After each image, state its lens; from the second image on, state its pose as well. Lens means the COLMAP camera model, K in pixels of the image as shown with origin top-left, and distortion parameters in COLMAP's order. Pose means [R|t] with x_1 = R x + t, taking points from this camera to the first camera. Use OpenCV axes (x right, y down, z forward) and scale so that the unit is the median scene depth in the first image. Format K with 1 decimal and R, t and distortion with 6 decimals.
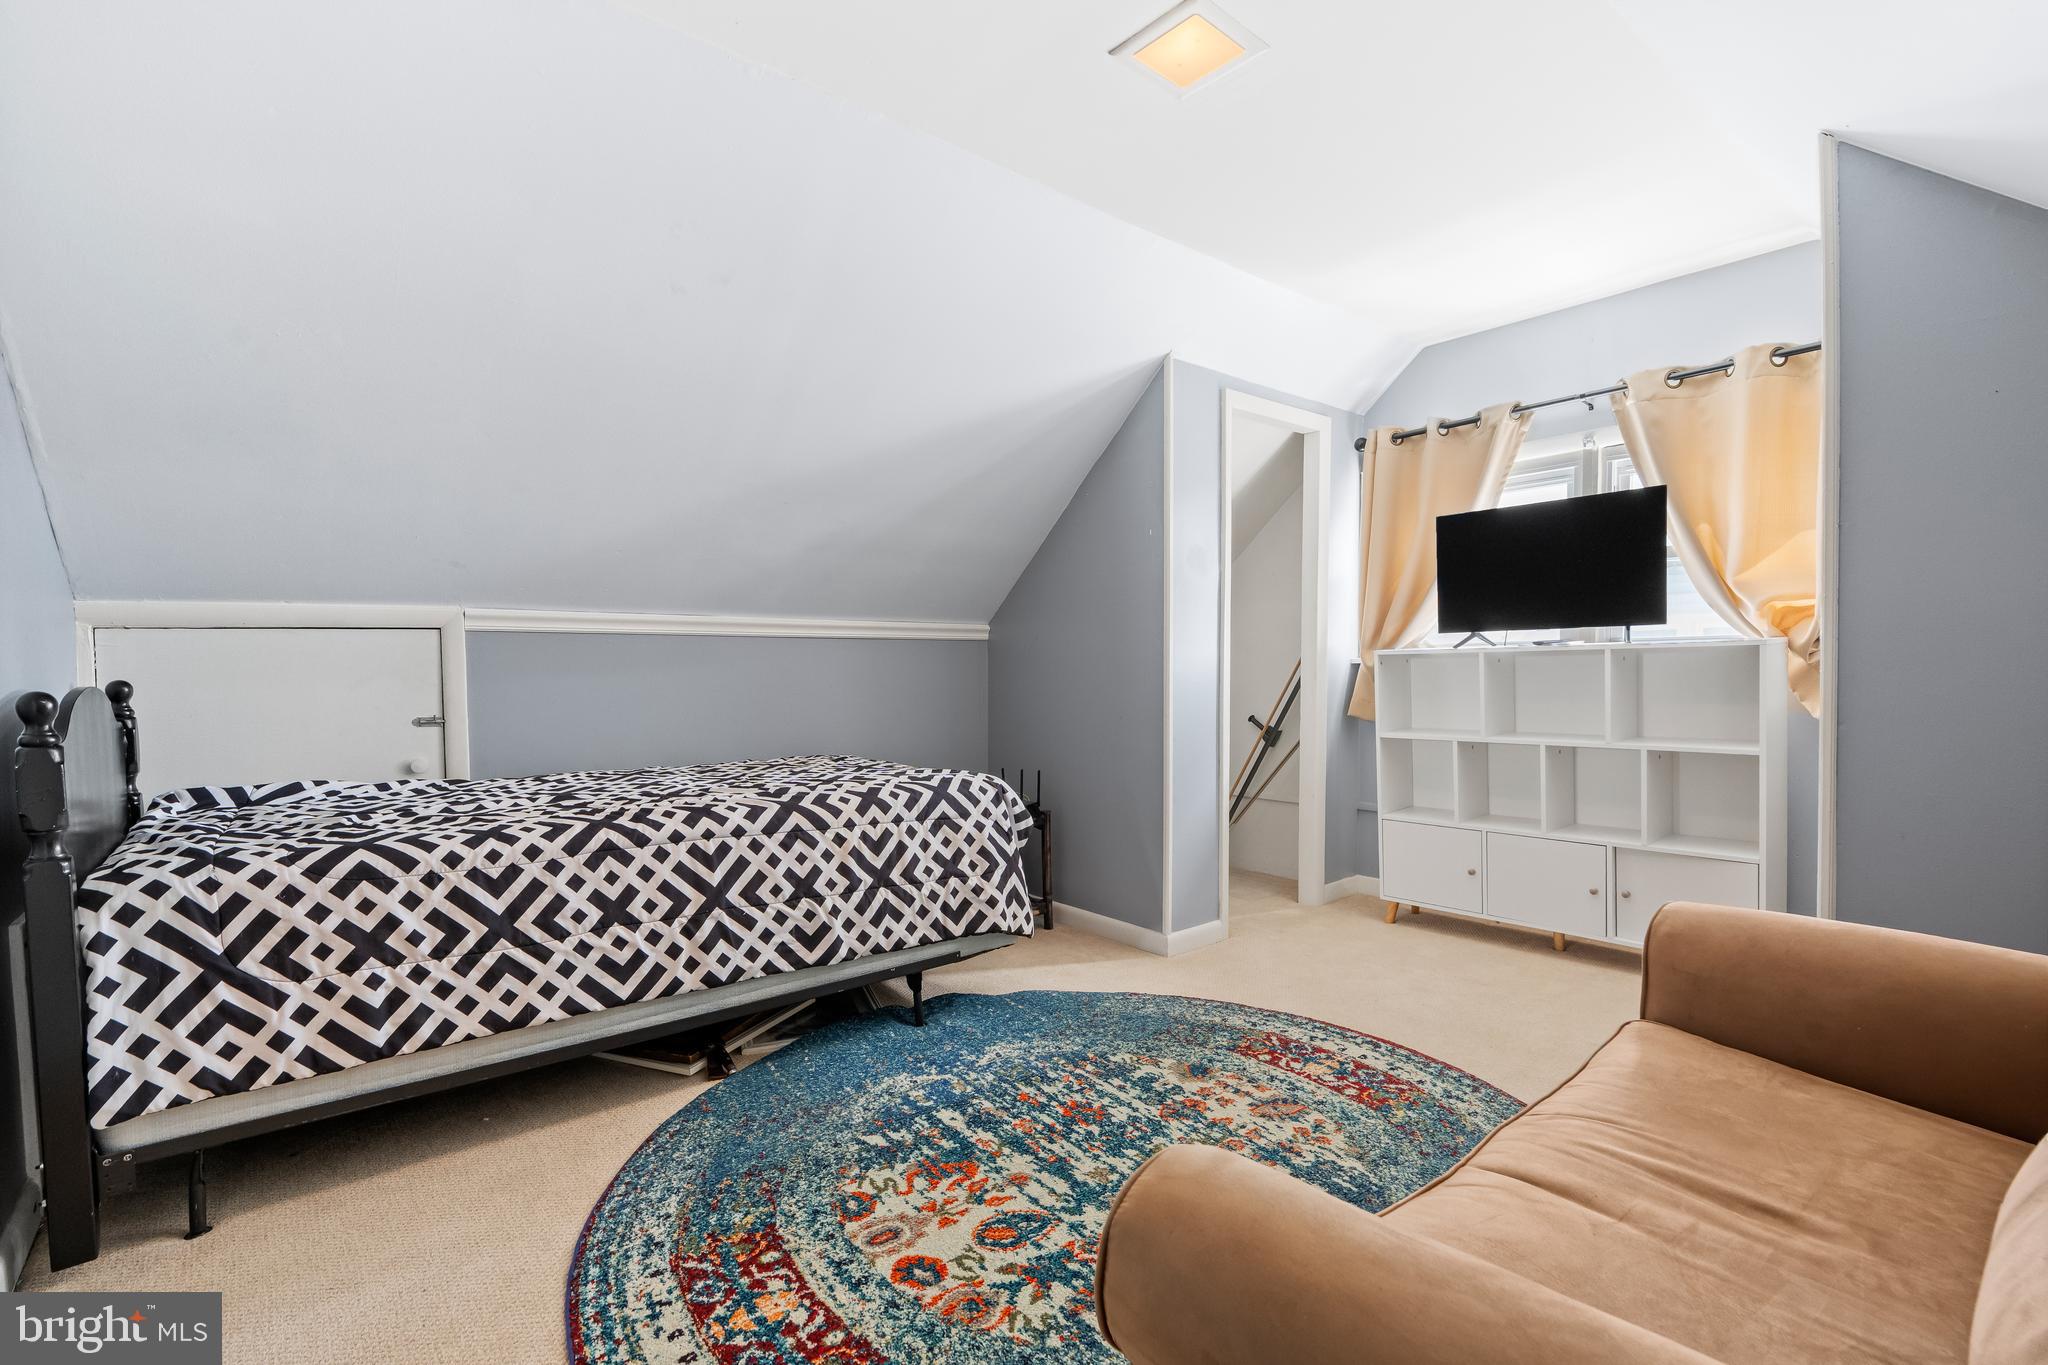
lens RADIAL K [[921.0, 0, 1025.3], [0, 921.0, 688.8], [0, 0, 1]] dist [-0.006233, 0.001345]
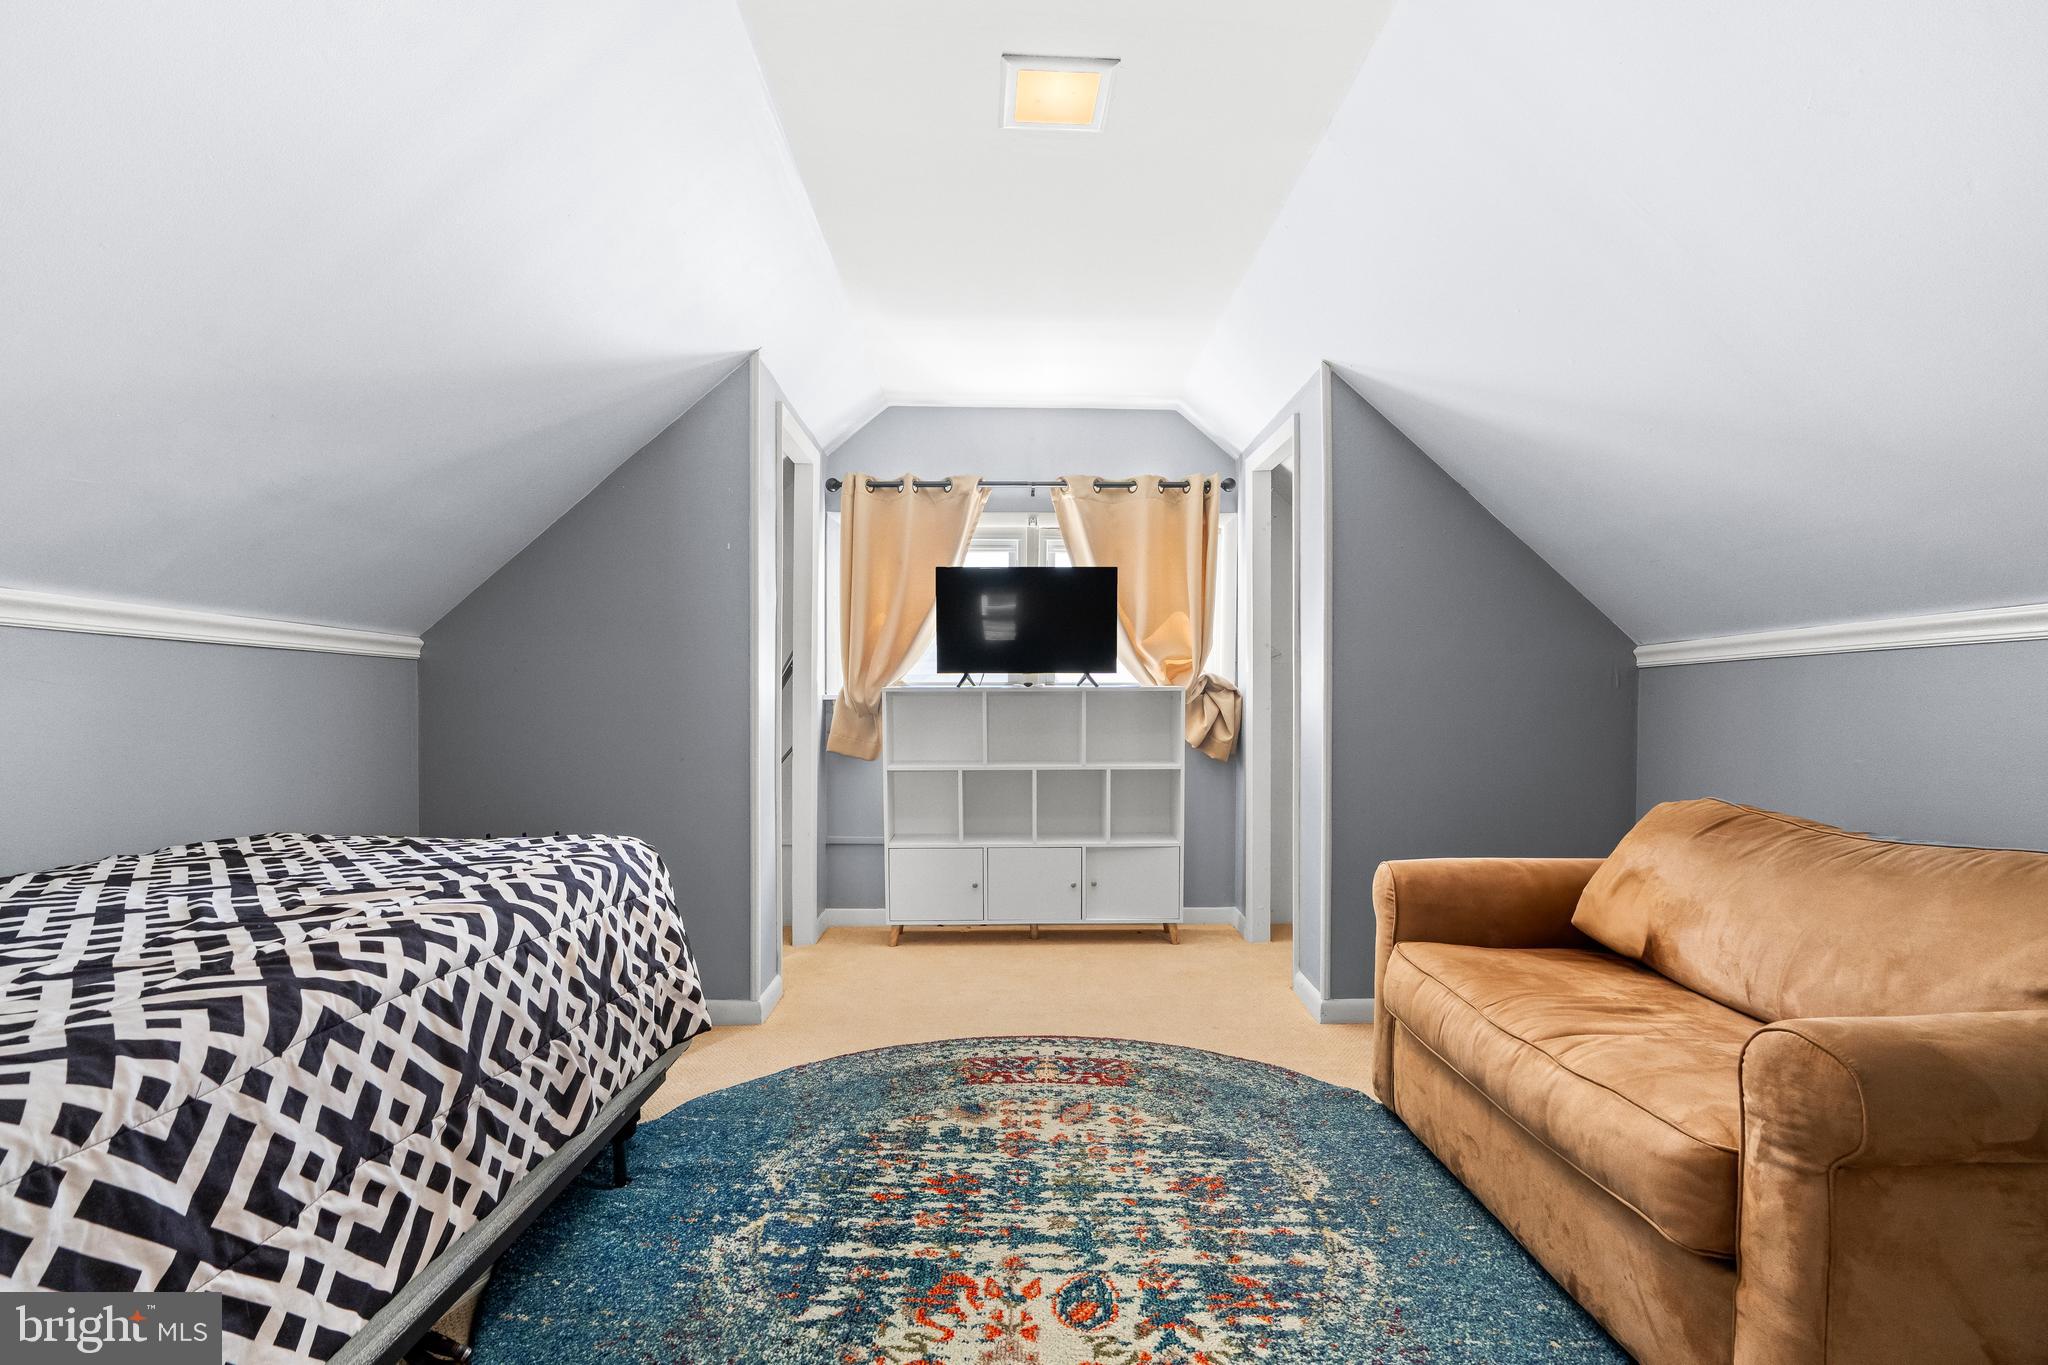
lens RADIAL K [[964.0, 0, 983.6], [0, 964.0, 725.2], [0, 0, 1]] dist [-0.004368, 0.001563]
pose [[0.634010, -0.004720, 0.773310, -0.648815], [0.008115, 0.999967, -0.000549, 0.004367], [-0.773282, 0.006624, 0.634028, 0.360398]]
